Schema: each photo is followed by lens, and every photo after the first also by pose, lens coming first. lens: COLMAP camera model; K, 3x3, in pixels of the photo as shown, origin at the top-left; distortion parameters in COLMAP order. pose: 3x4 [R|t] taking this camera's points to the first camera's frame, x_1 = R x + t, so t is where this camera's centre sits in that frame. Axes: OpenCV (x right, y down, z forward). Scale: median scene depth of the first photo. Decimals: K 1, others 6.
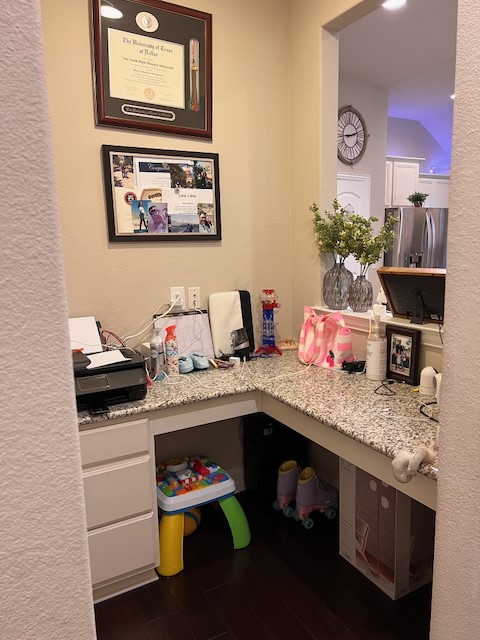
lens RADIAL K [[474.8, 0, 240.0], [0, 474.8, 320.0], [0, 0, 1]] dist [0.006173, -0.004904]
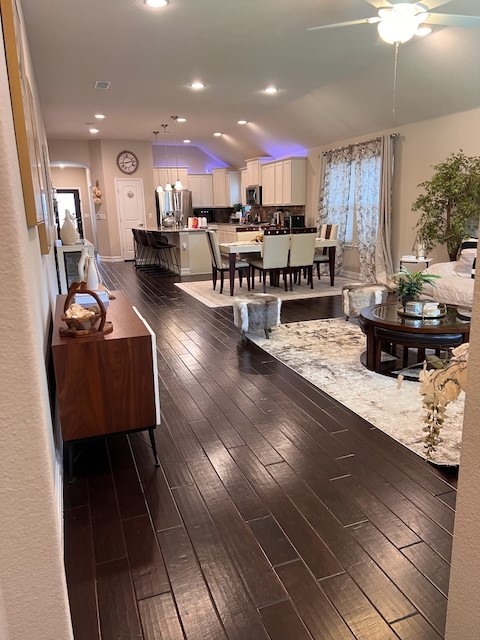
lens RADIAL K [[474.8, 0, 240.0], [0, 474.8, 320.0], [0, 0, 1]] dist [0.006173, -0.004904]
pose [[0.987963, 0.039871, -0.149466, 1.176987], [-0.028706, 0.996685, 0.076130, 0.213740], [0.152006, -0.070923, 0.985832, -1.356792]]
